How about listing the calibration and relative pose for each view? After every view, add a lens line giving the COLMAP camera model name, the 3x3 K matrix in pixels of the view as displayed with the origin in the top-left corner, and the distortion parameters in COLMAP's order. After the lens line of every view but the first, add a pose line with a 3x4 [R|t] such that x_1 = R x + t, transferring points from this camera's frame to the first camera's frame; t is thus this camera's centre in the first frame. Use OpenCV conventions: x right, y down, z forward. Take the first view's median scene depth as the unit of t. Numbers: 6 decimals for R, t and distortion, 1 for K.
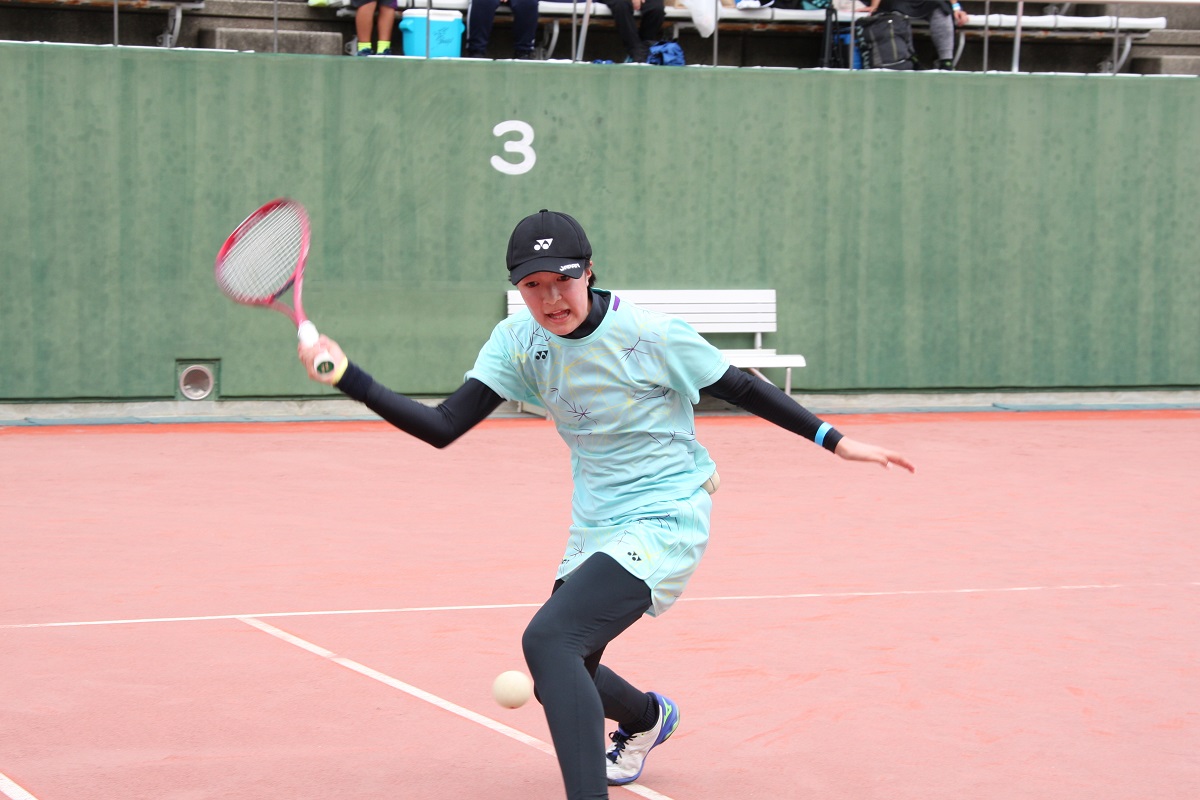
lens RADIAL K [[3912.3, 0, 600.5], [0, 3912.3, 403.1], [0, 0, 1]] dist [-0.204774, 0.000000]
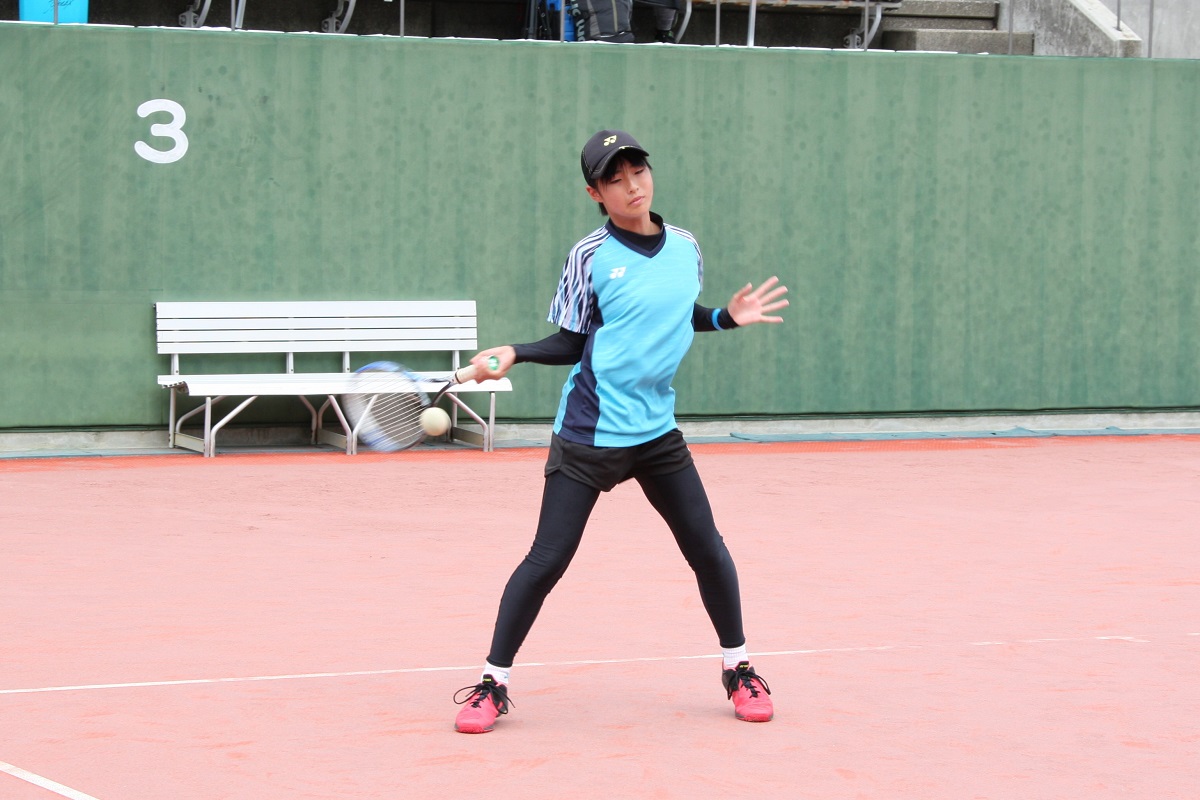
lens RADIAL K [[3588.7, 0, 599.4], [0, 3588.7, 390.6], [0, 0, 1]] dist [-0.120924, 0.000000]
pose [[0.985848, -0.004894, 0.167569, -0.058932], [0.006211, 0.999954, -0.007339, -0.003665], [-0.167525, 0.008276, 0.985833, 0.230742]]
